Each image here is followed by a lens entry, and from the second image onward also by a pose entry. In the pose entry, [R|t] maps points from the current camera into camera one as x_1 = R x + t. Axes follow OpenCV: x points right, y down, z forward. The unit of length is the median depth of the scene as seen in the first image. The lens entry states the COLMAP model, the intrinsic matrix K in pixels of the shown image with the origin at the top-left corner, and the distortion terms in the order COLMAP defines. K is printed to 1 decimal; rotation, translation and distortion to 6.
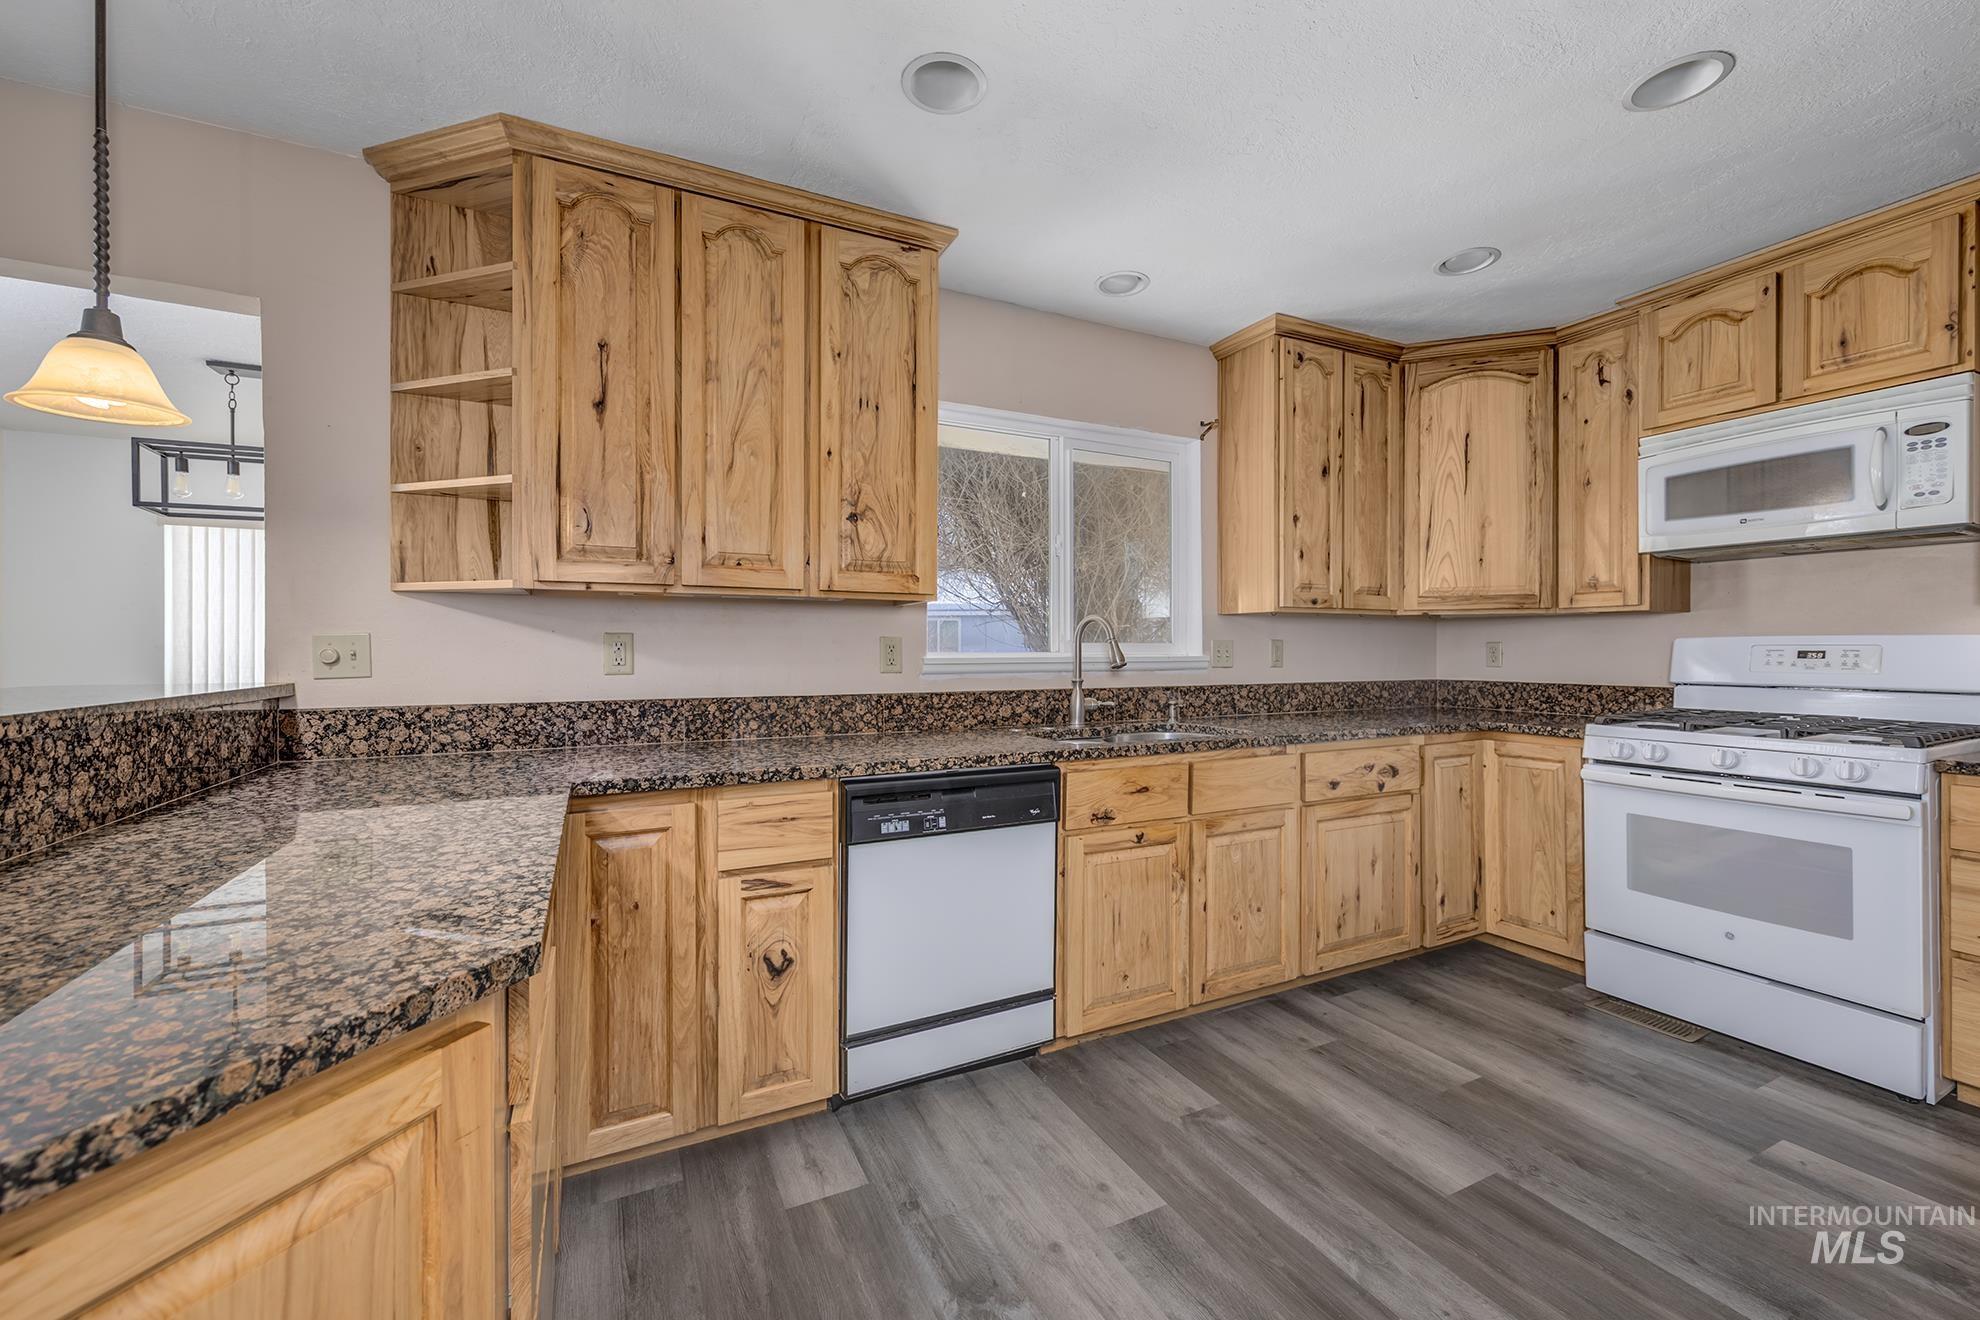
lens RADIAL K [[817.9, 0, 995.0], [0, 817.9, 651.8], [0, 0, 1]] dist [0.002114, -0.000143]
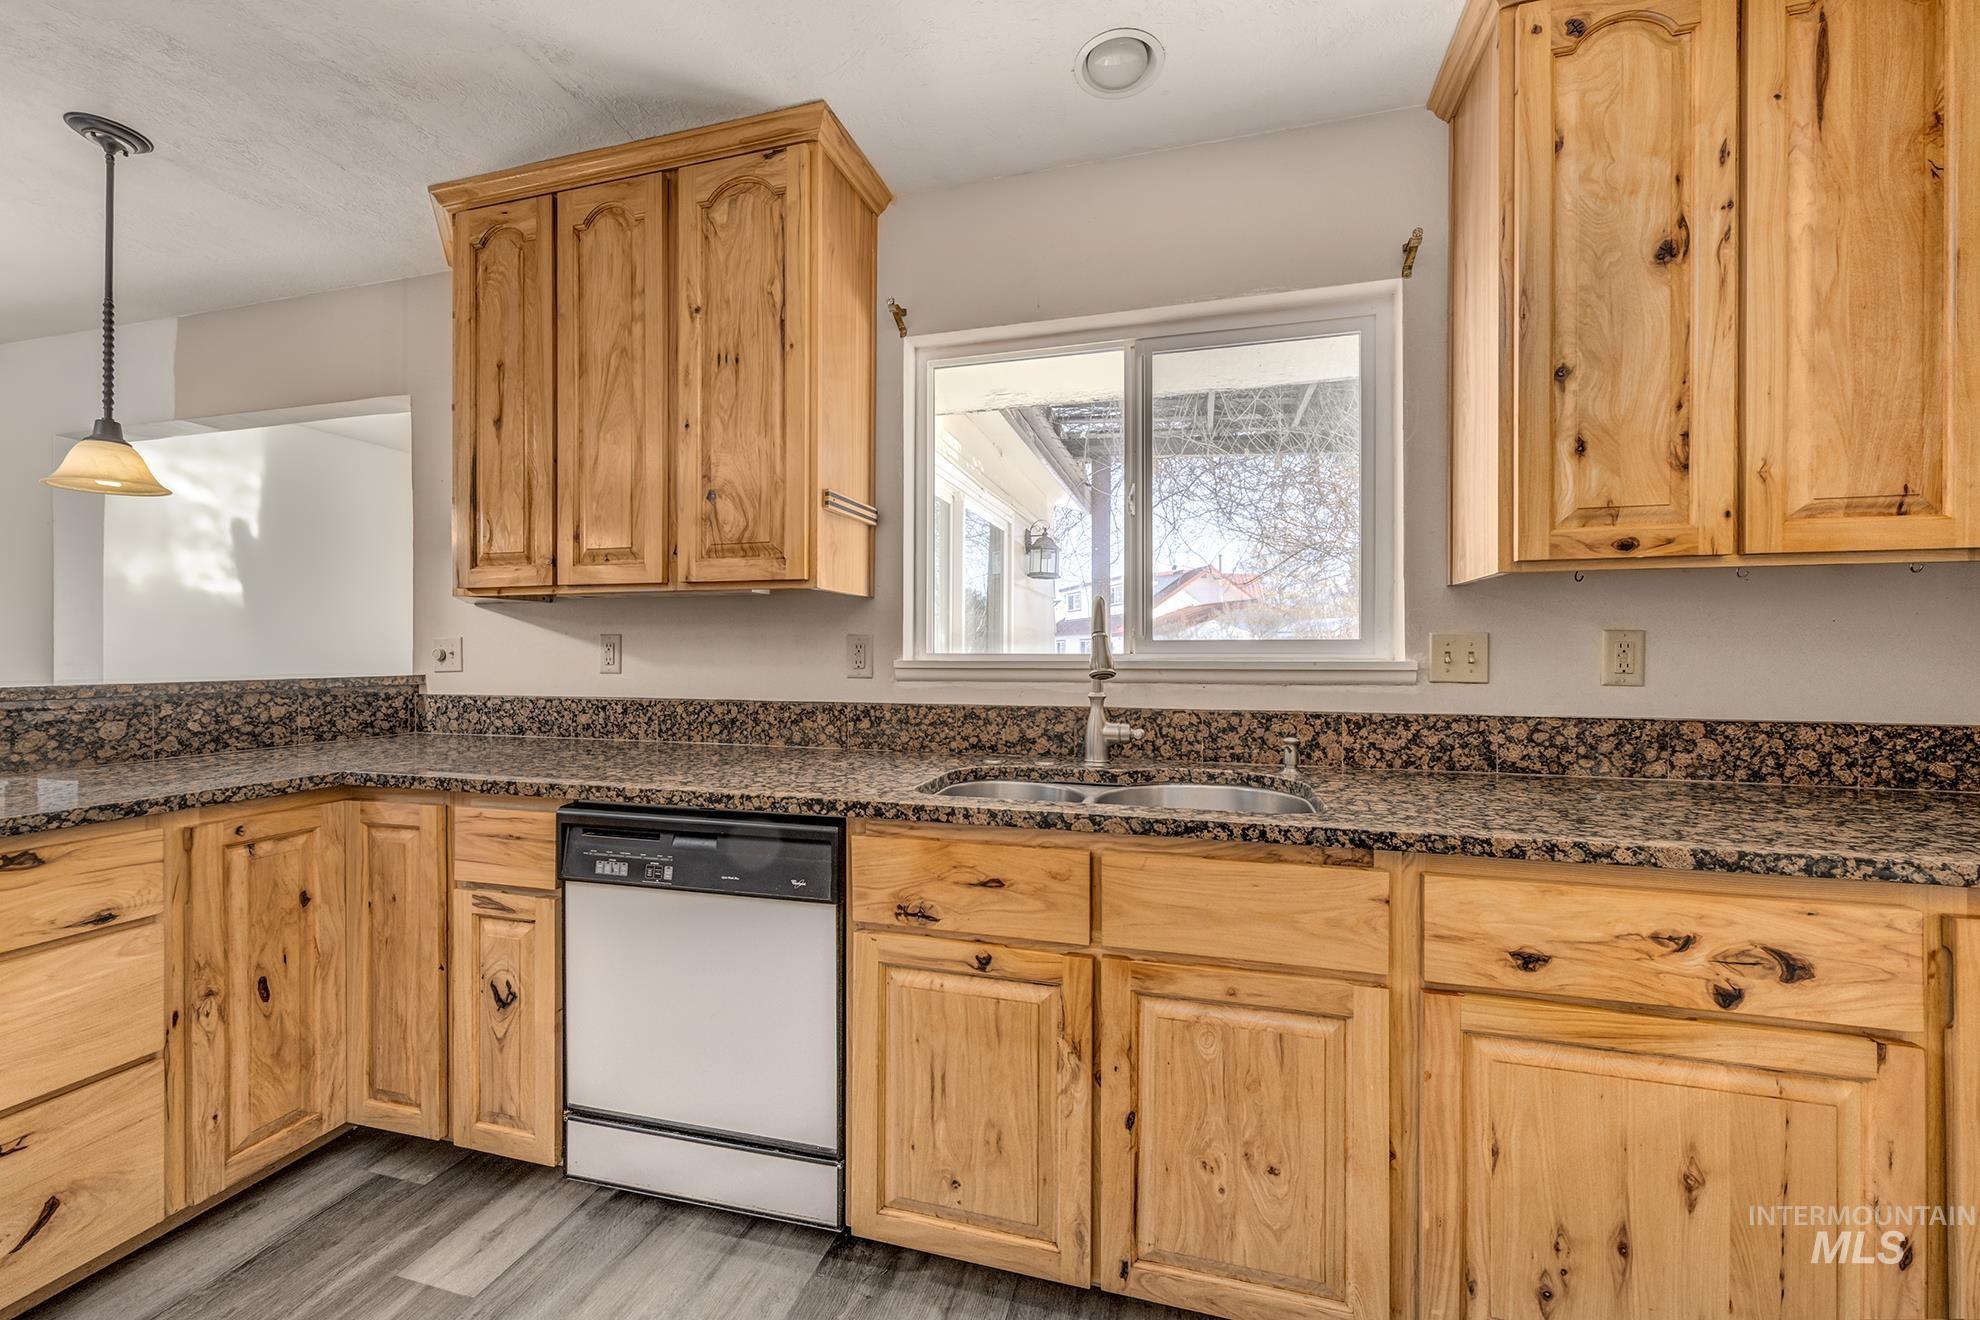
lens RADIAL K [[758.7, 0, 996.2], [0, 758.7, 652.0], [0, 0, 1]] dist [0.002794, 0.000015]
pose [[0.732270, 0.000801, -0.681014, 0.545698], [-0.002390, 0.999996, -0.001393, 0.000258], [0.681010, 0.002648, 0.732269, 0.578780]]
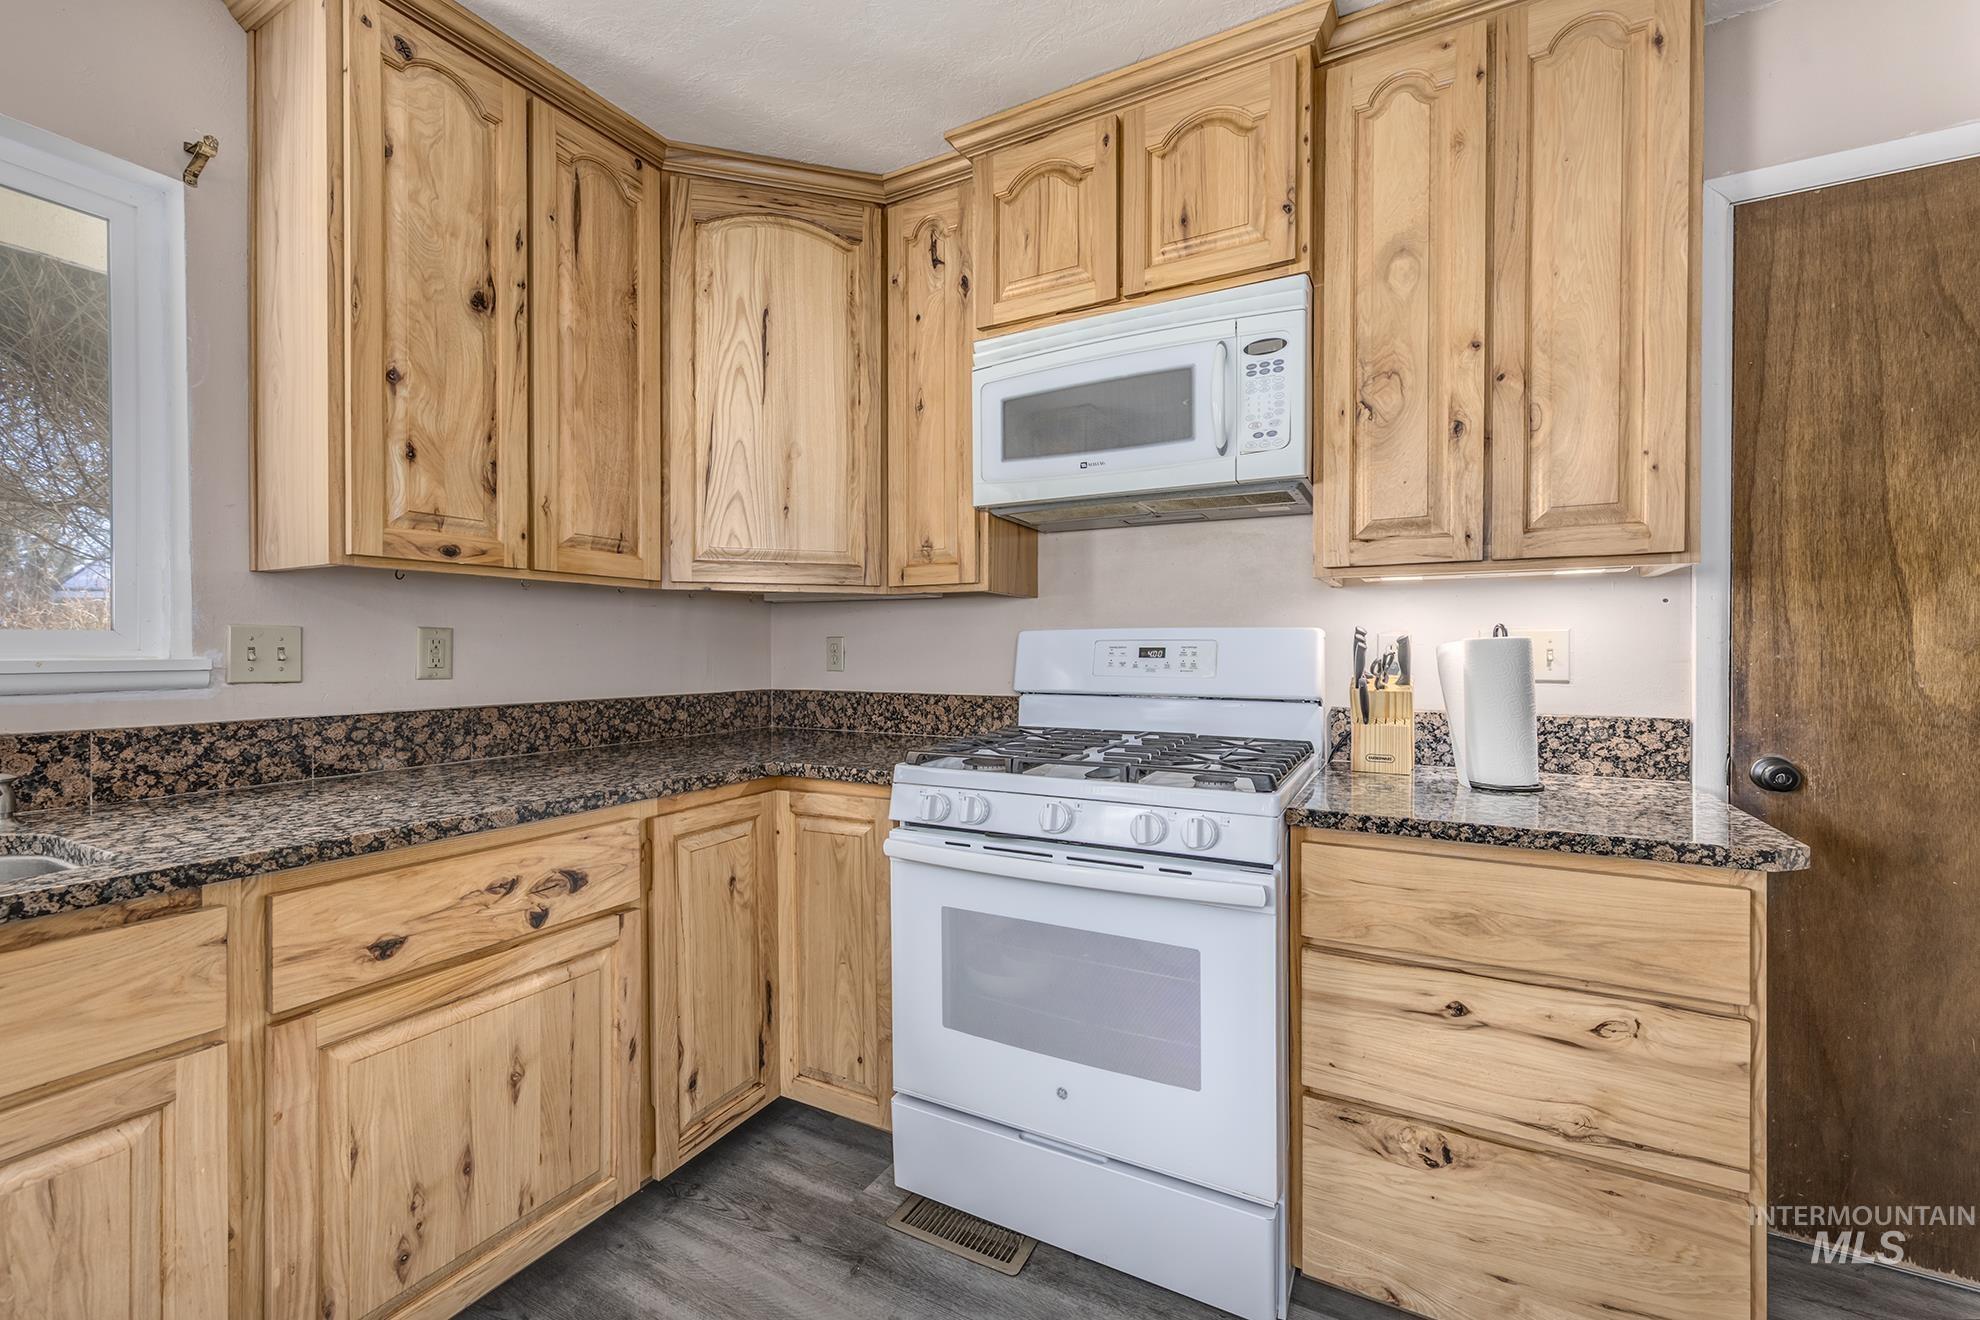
lens RADIAL K [[817.9, 0, 992.2], [0, 817.9, 653.5], [0, 0, 1]] dist [0.002114, -0.000143]
pose [[0.827127, -0.003423, 0.562005, 0.495070], [0.001711, 0.999992, 0.003572, 0.001380], [-0.562013, -0.001993, 0.827126, 0.504645]]
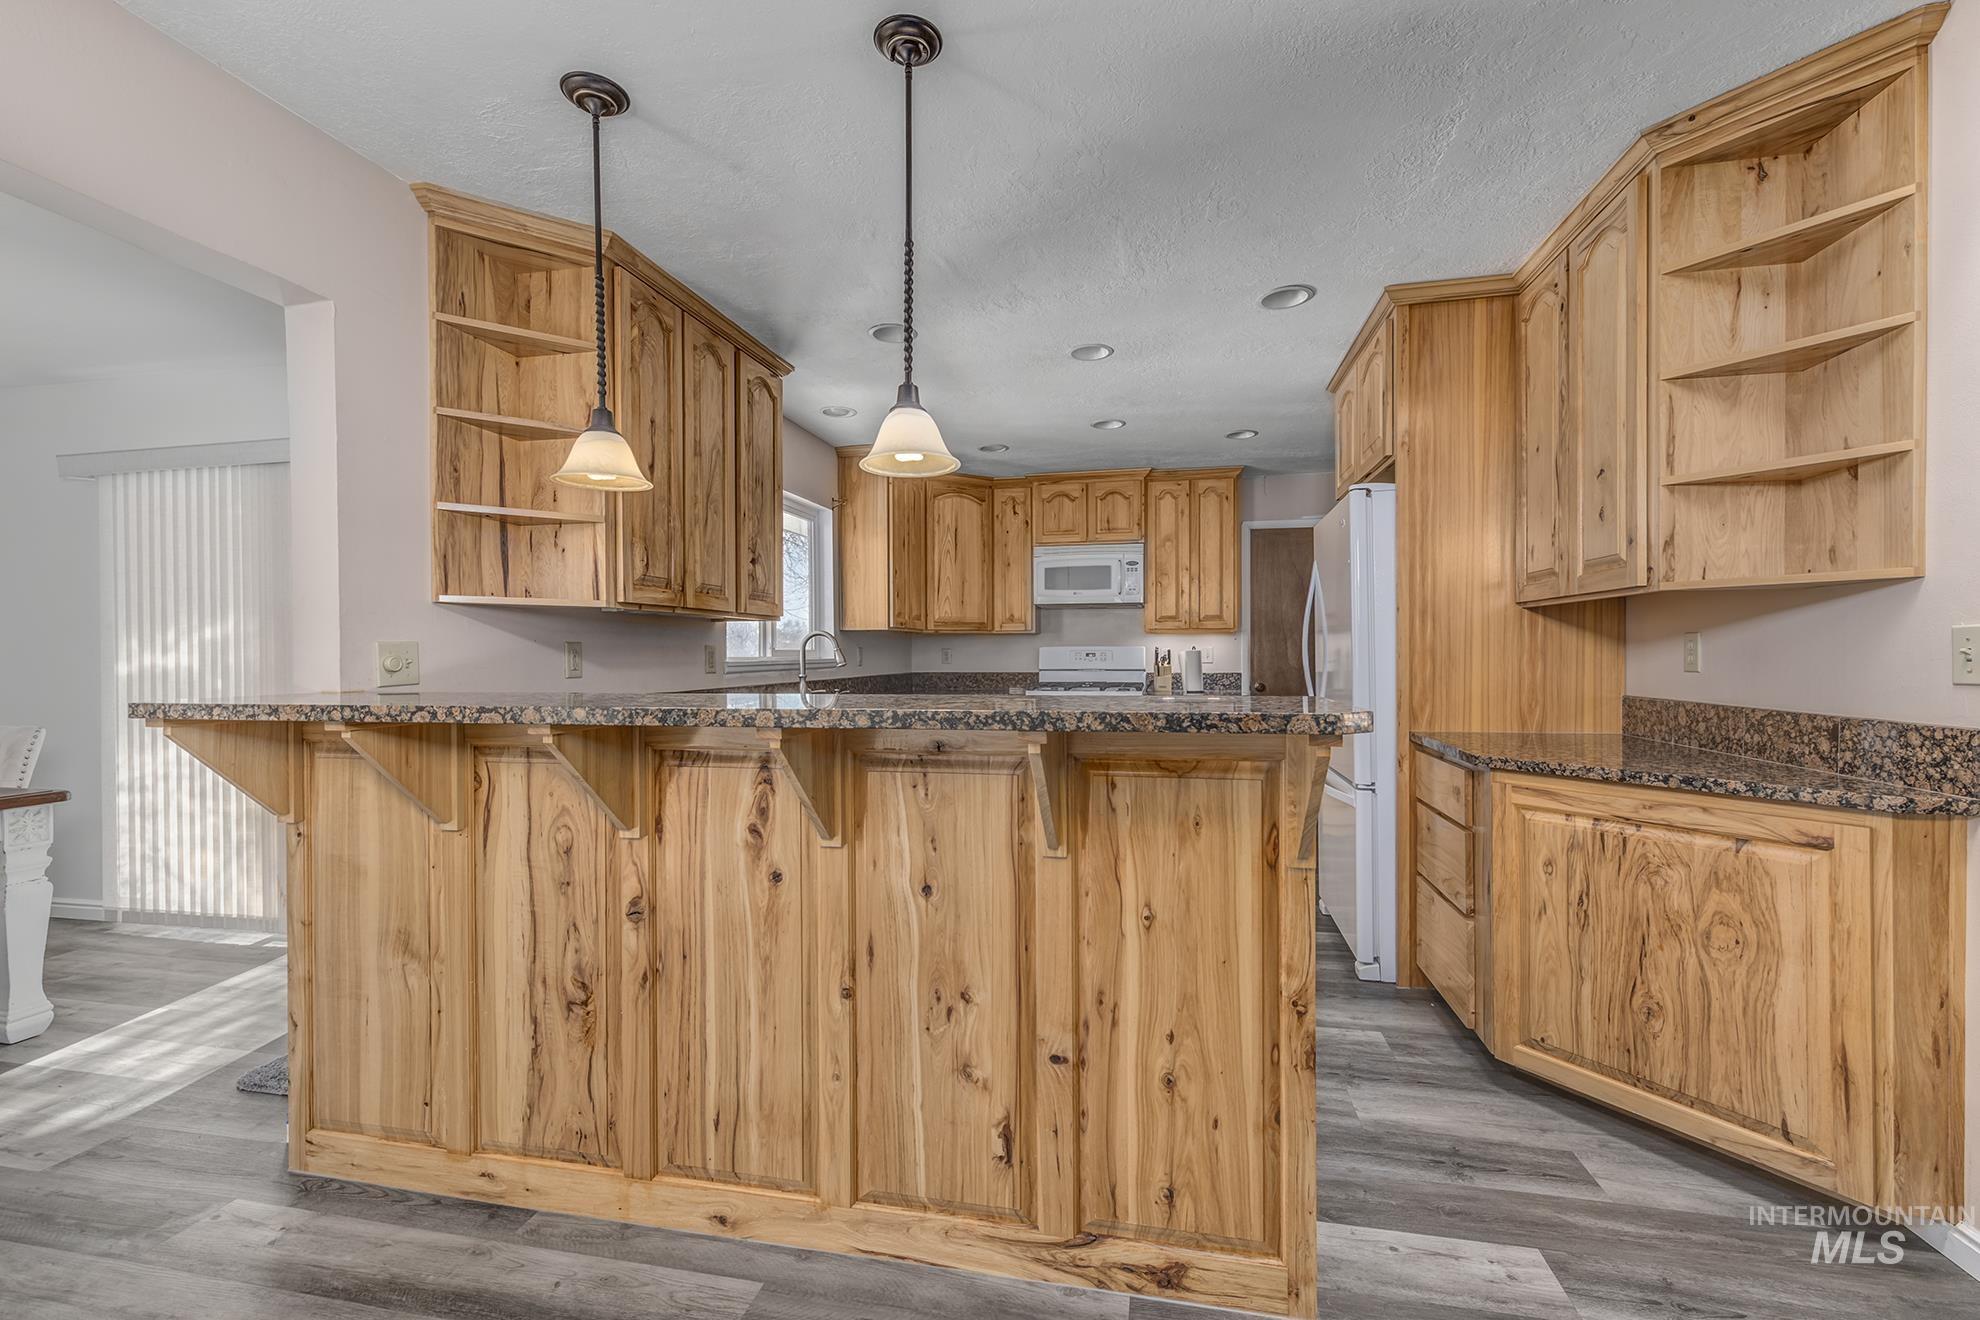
lens RADIAL K [[817.9, 0, 1048.4], [0, 817.9, 654.6], [0, 0, 1]] dist [0.002114, -0.000143]
pose [[0.581824, -0.005023, 0.813299, -0.975012], [0.004918, 0.999984, 0.002658, -0.004617], [-0.813300, 0.002454, 0.581840, -0.220001]]
